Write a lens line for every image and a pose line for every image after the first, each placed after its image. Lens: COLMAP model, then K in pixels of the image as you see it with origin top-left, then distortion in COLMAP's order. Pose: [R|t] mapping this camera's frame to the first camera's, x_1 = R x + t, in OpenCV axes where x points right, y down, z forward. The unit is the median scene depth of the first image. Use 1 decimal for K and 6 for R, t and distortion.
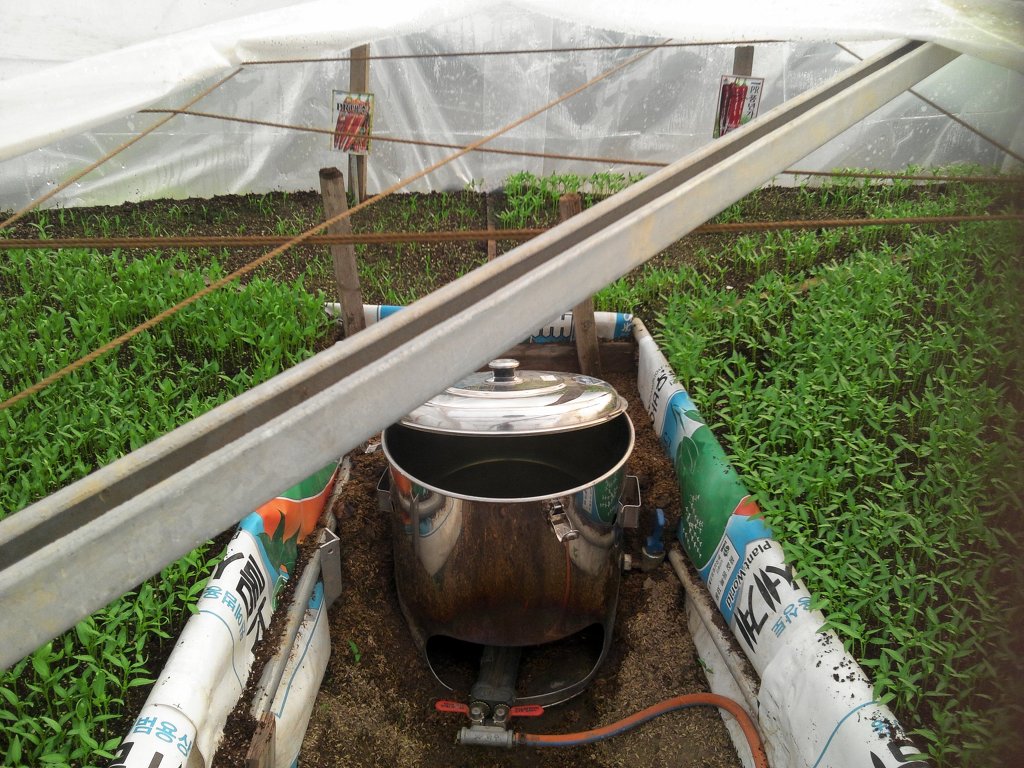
lens RADIAL K [[2057.2, 0, 511.7], [0, 2057.2, 383.9], [0, 0, 1]] dist [0.036383, 0.000000]
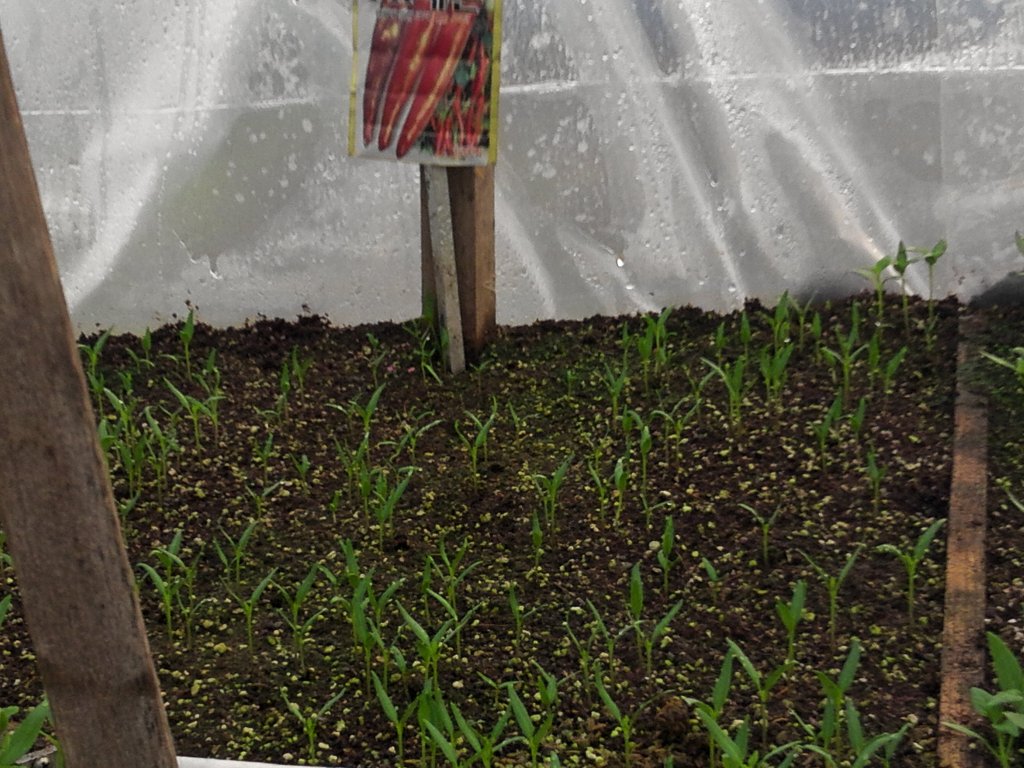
lens RADIAL K [[2057.2, 0, 512.1], [0, 2057.2, 383.5], [0, 0, 1]] dist [0.036383, 0.000000]
pose [[0.956590, -0.037806, -0.288975, 0.008191], [-0.017041, 0.982598, -0.184962, -0.035009], [0.290938, 0.181857, 0.939299, 0.757109]]
